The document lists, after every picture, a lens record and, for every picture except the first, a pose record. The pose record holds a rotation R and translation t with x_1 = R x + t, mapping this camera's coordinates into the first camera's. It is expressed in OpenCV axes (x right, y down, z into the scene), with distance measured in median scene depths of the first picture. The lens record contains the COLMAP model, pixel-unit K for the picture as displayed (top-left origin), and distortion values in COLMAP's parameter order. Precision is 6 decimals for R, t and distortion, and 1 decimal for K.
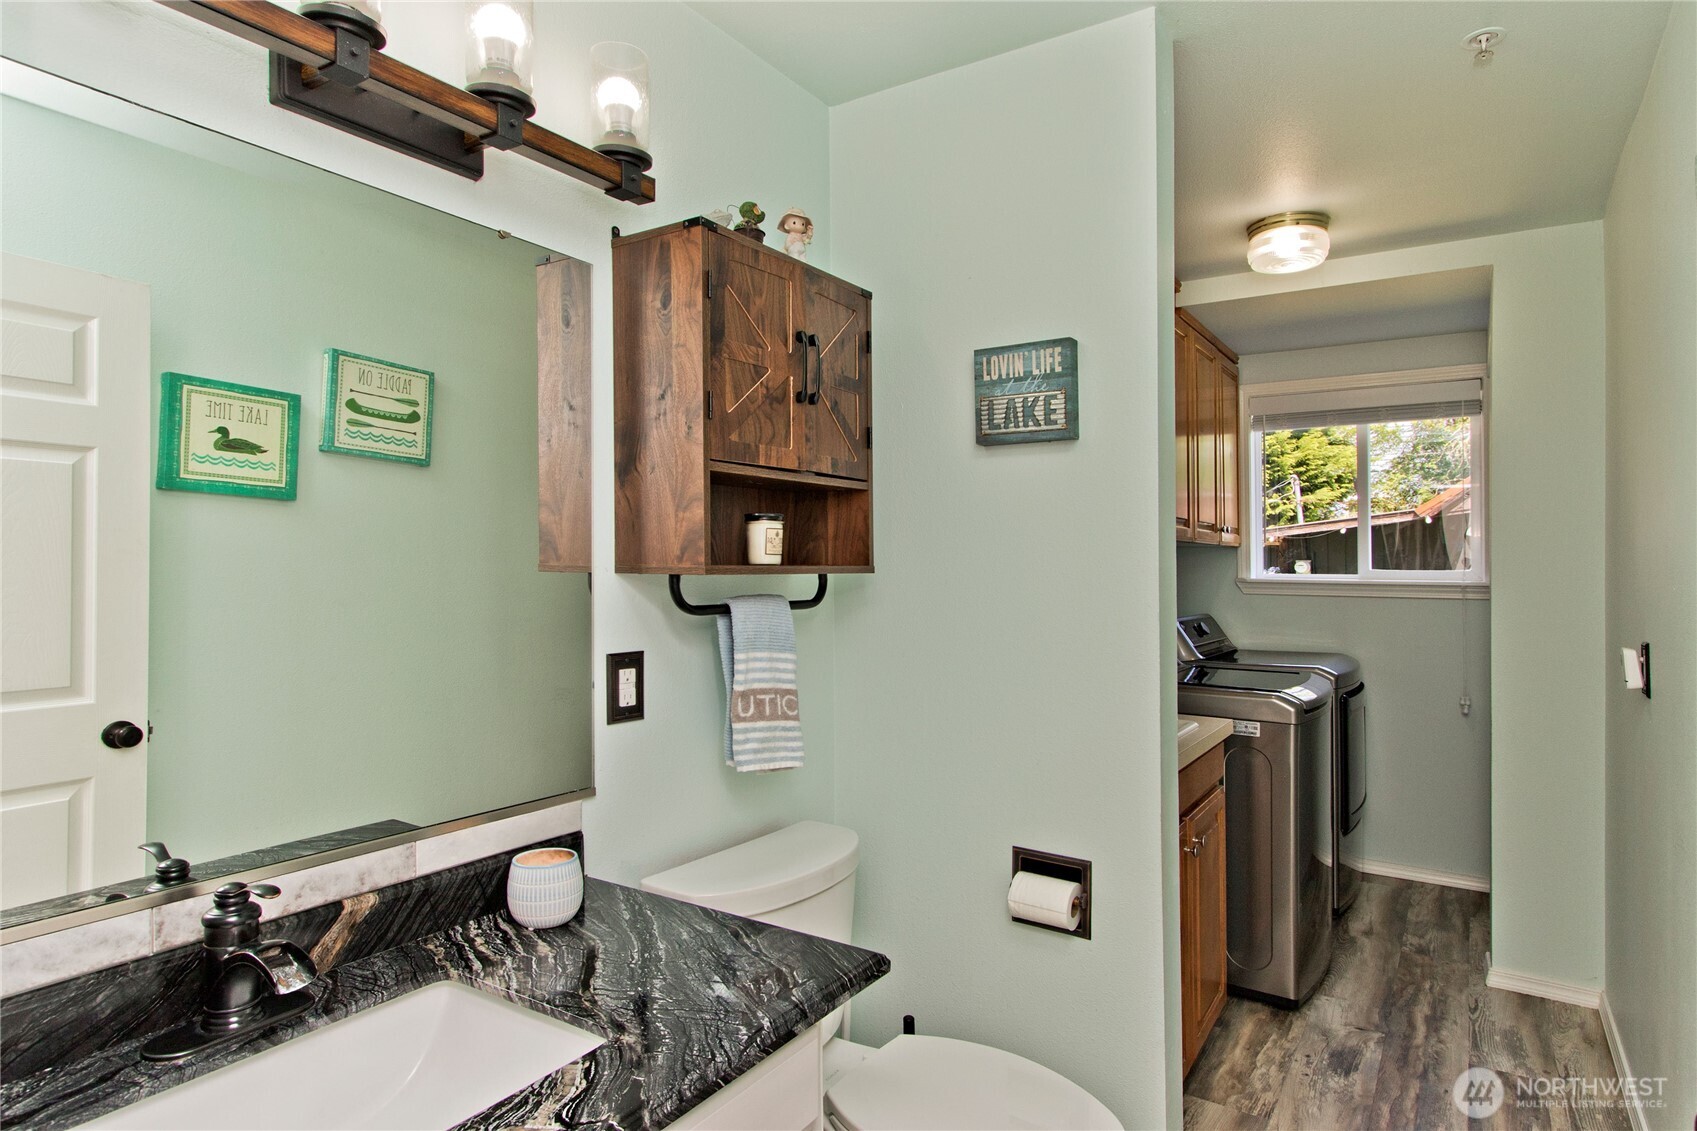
lens RADIAL K [[910.7, 0, 842.8], [0, 910.7, 566.3], [0, 0, 1]] dist [-0.003980, -0.004087]
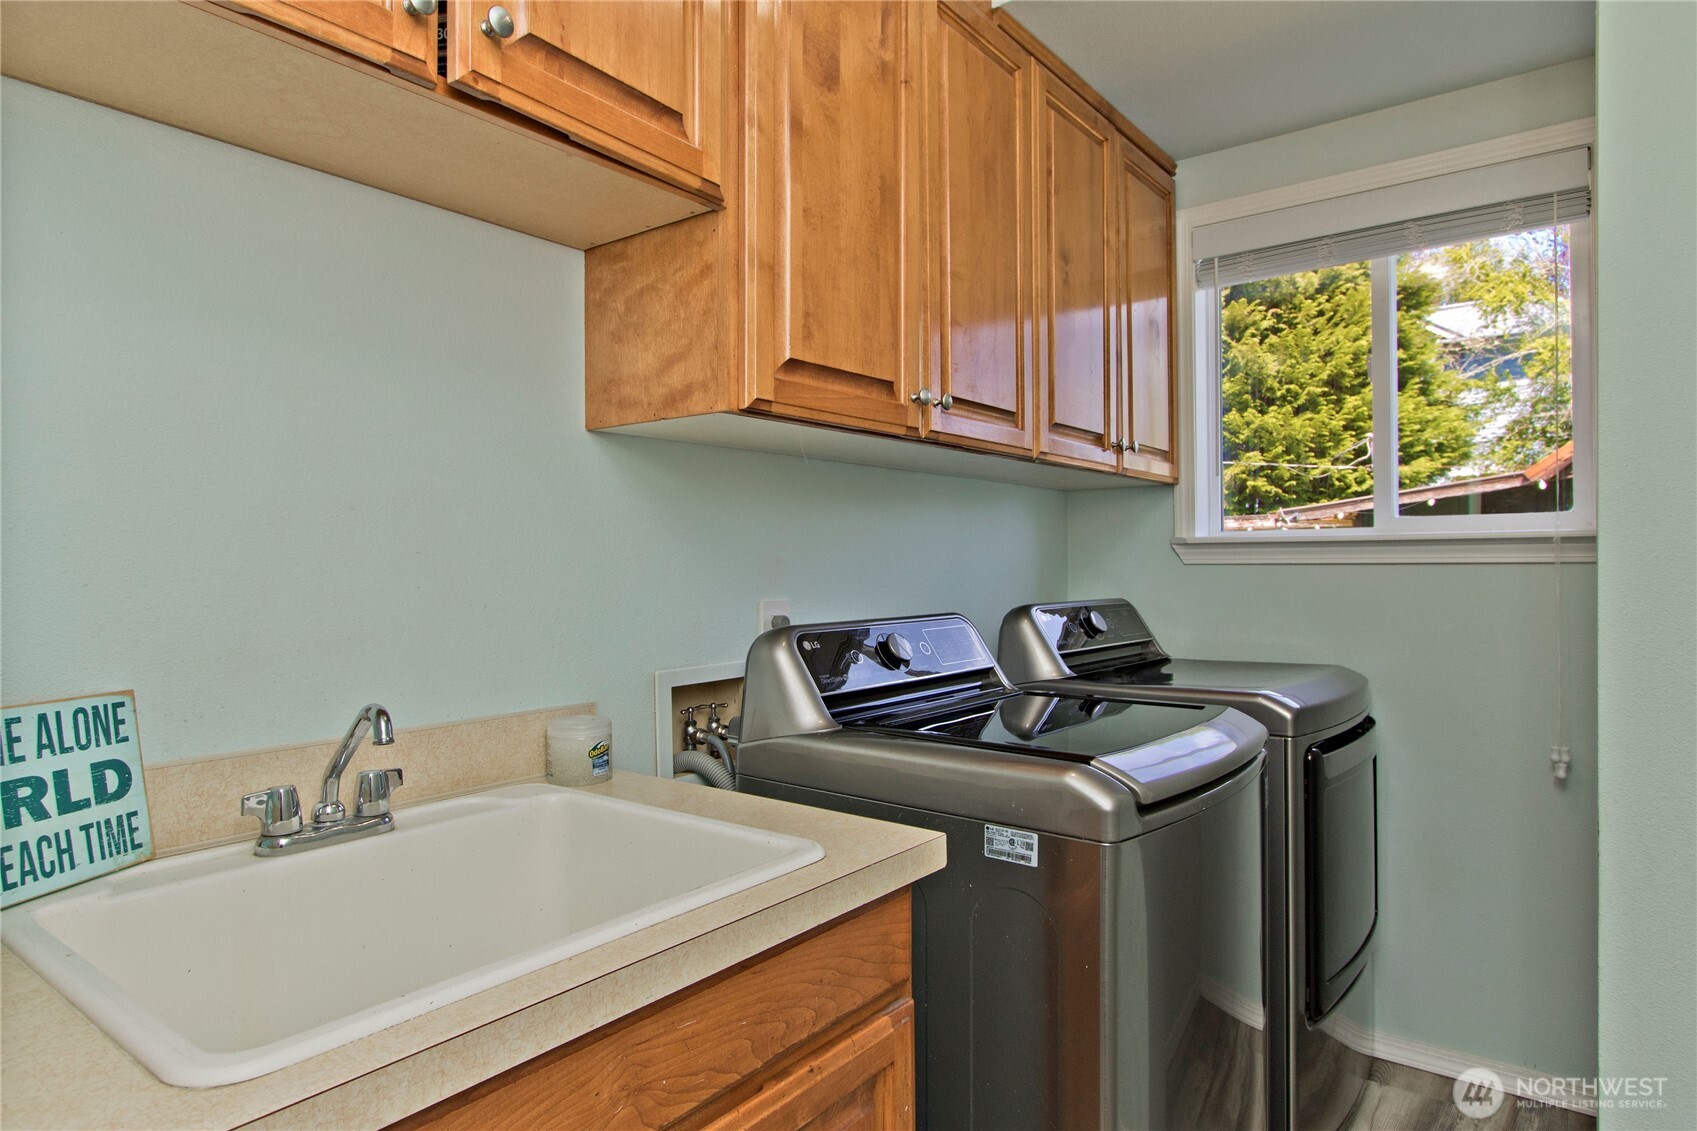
lens RADIAL K [[1022.4, 0, 853.3], [0, 1022.4, 560.8], [0, 0, 1]] dist [-0.023239, -0.001643]
pose [[0.999235, -0.003547, -0.038949, 0.251808], [0.003400, 0.999987, -0.003841, 0.029850], [0.038962, 0.003705, 0.999234, 0.334186]]
